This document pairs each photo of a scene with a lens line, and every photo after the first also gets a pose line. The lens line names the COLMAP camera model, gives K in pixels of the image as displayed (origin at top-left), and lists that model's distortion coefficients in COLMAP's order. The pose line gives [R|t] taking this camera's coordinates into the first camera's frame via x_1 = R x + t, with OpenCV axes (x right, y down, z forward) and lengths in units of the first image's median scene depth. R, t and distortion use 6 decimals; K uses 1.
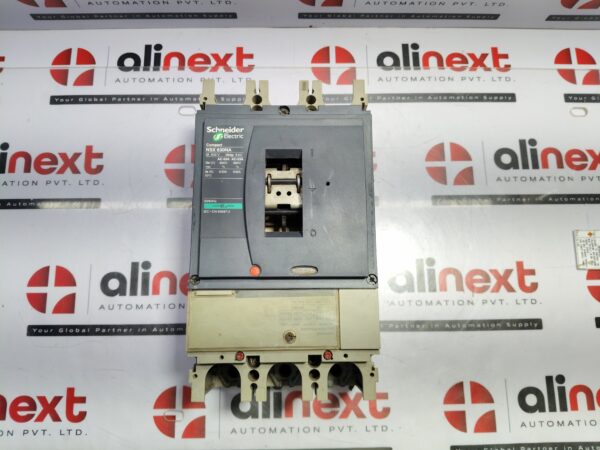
lens RADIAL K [[461.3, 0, 300.0], [0, 461.3, 225.0], [0, 0, 1]] dist [0.041963, -0.092993]
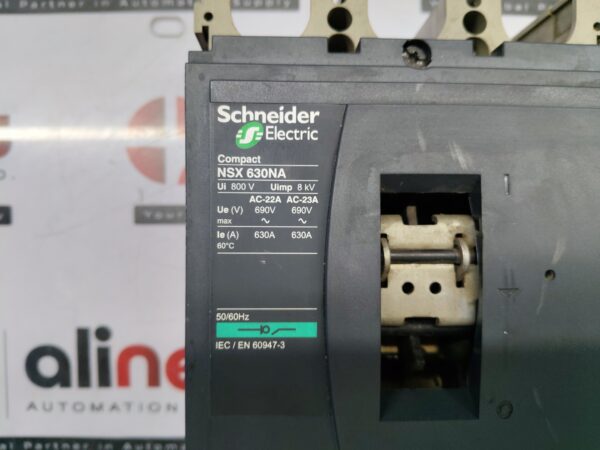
lens RADIAL K [[481.0, 0, 288.9], [0, 481.0, 223.4], [0, 0, 1]] dist [-0.037056, -0.005231]
pose [[0.999915, 0.009888, -0.008537, -0.117607], [-0.007857, 0.977304, 0.211695, -0.168753], [0.010437, -0.211610, 0.977299, 0.510825]]
